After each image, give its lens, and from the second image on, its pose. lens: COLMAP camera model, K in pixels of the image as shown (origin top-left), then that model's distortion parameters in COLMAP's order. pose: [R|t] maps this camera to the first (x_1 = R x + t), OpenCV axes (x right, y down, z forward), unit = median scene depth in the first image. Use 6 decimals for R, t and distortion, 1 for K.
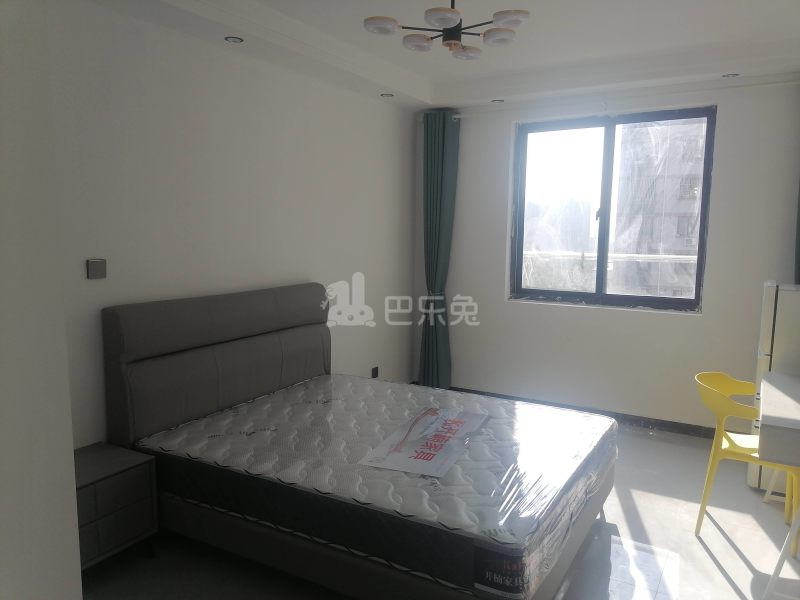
lens RADIAL K [[590.5, 0, 400.0], [0, 590.5, 300.0], [0, 0, 1]] dist [-0.001469, -0.000774]
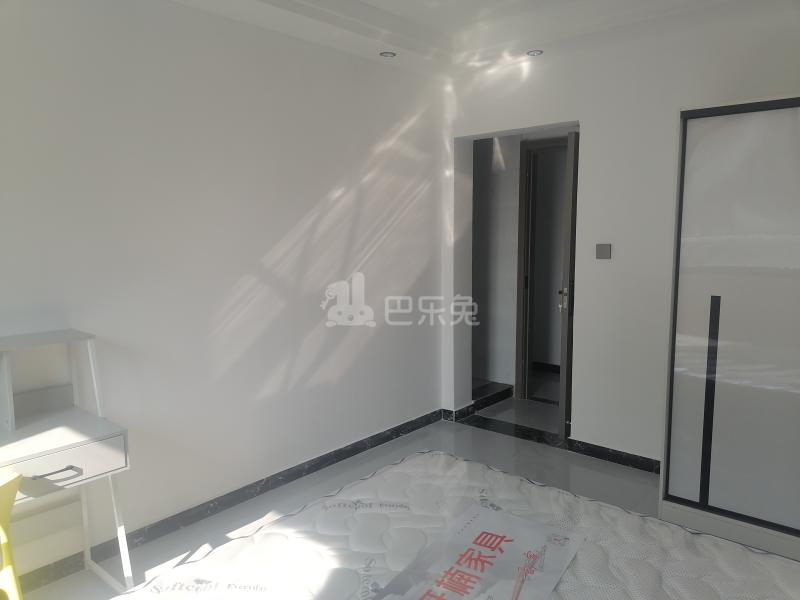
lens RADIAL K [[586.4, 0, 400.0], [0, 586.4, 300.0], [0, 0, 1]] dist [0.040247, -0.002177]
pose [[-0.982248, -0.023254, 0.186141, 0.013191], [0.024161, 0.968340, 0.248465, -0.105359], [-0.186025, 0.248551, -0.950588, 0.903829]]
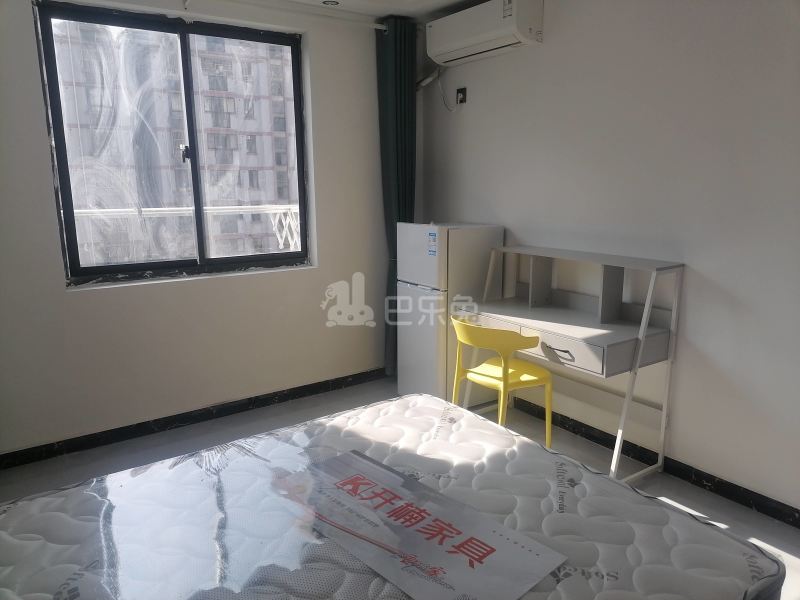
lens RADIAL K [[586.4, 0, 400.0], [0, 586.4, 300.0], [0, 0, 1]] dist [0.040247, -0.002177]
pose [[0.421788, -0.188767, 0.886827, -0.259297], [0.125848, 0.980809, 0.148916, -0.042537], [-0.897918, 0.048795, 0.437449, 0.446270]]
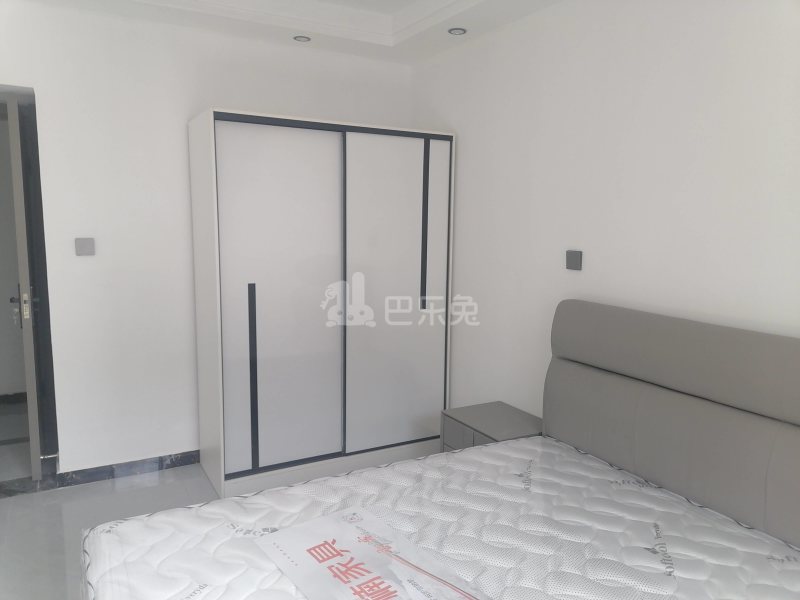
lens RADIAL K [[590.5, 0, 400.0], [0, 590.5, 300.0], [0, 0, 1]] dist [-0.001469, -0.000774]
pose [[-0.509611, 0.094907, -0.855154, 0.301296], [-0.129749, 0.974055, 0.185424, -0.080482], [0.850565, 0.205449, -0.484075, 0.746652]]
